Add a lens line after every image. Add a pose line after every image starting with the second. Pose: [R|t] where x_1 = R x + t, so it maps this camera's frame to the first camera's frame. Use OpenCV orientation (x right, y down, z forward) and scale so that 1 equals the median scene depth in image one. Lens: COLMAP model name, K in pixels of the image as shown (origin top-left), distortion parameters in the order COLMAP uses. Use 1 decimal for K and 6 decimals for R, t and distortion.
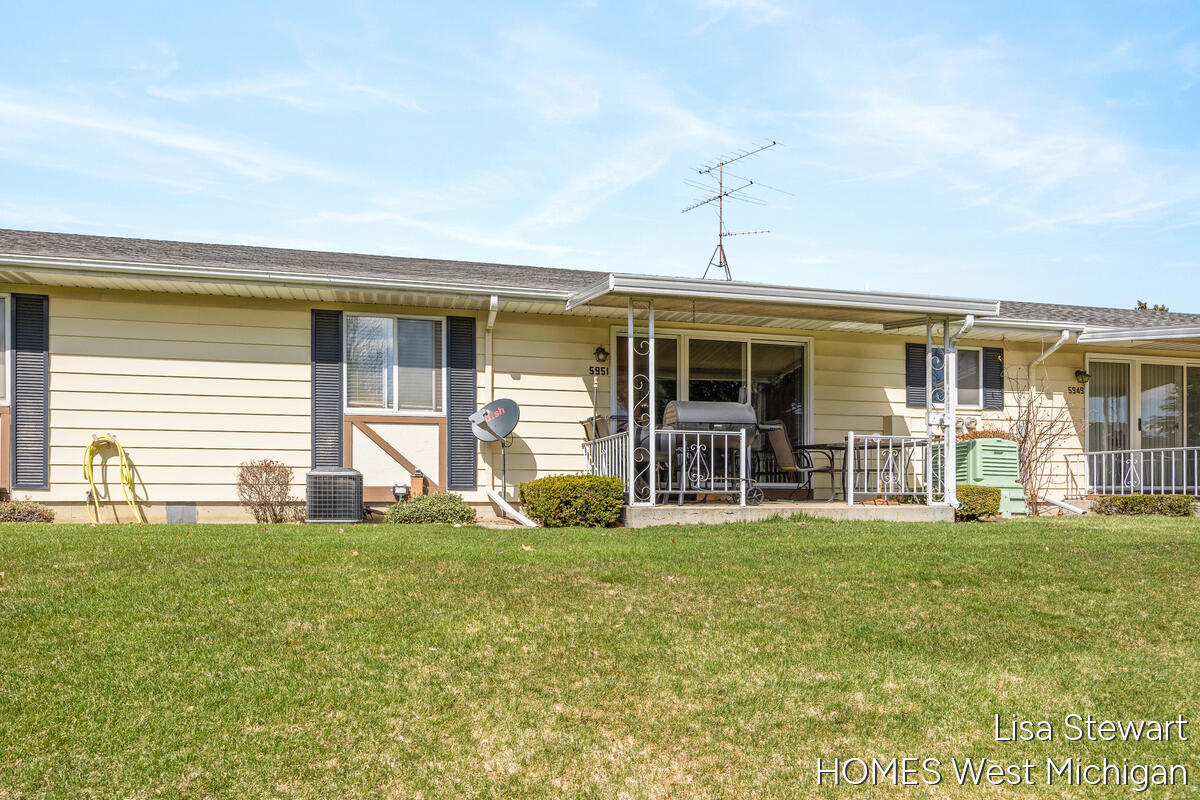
lens RADIAL K [[802.2, 0, 600.3], [0, 802.2, 418.4], [0, 0, 1]] dist [0.000948, 0.000366]
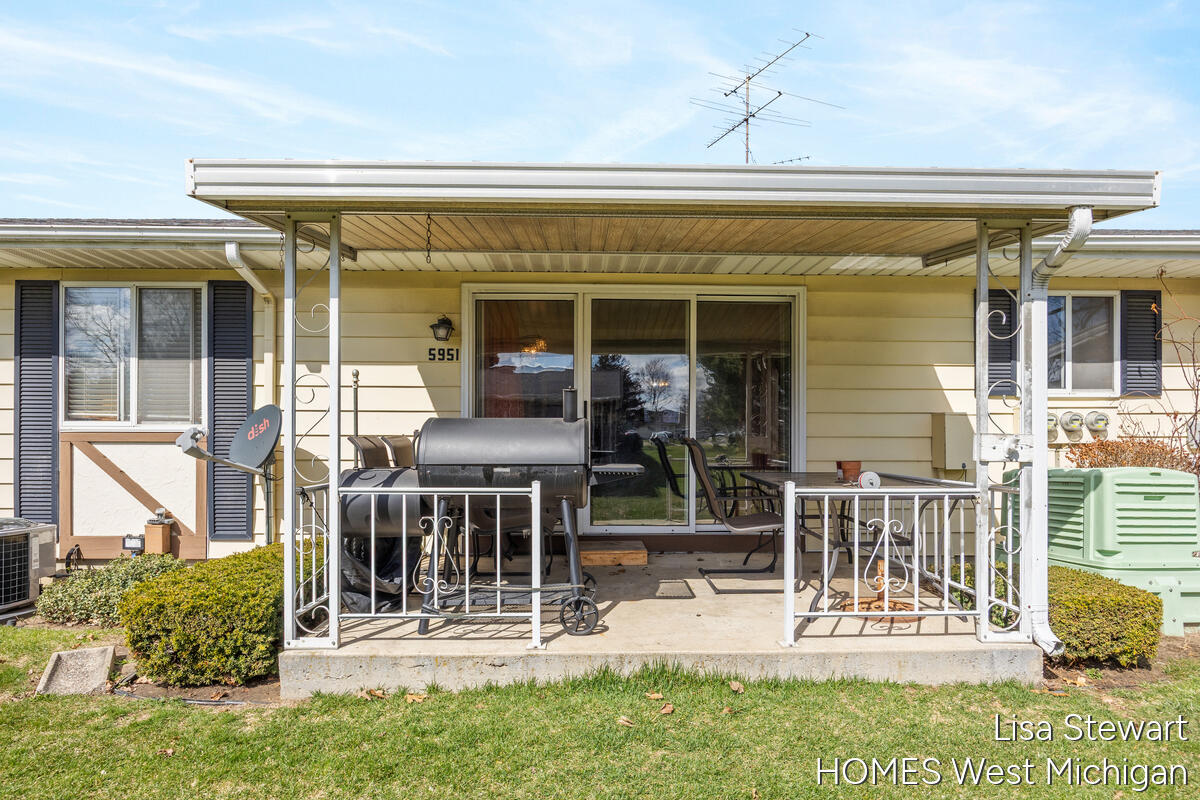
lens RADIAL K [[676.0, 0, 600.0], [0, 676.0, 400.0], [0, 0, 1]] dist [-0.001241, -0.001060]
pose [[0.976570, -0.014552, -0.214707, 0.251185], [0.021699, 0.999285, 0.030967, -0.038631], [0.214103, -0.034900, 0.976187, 0.519465]]
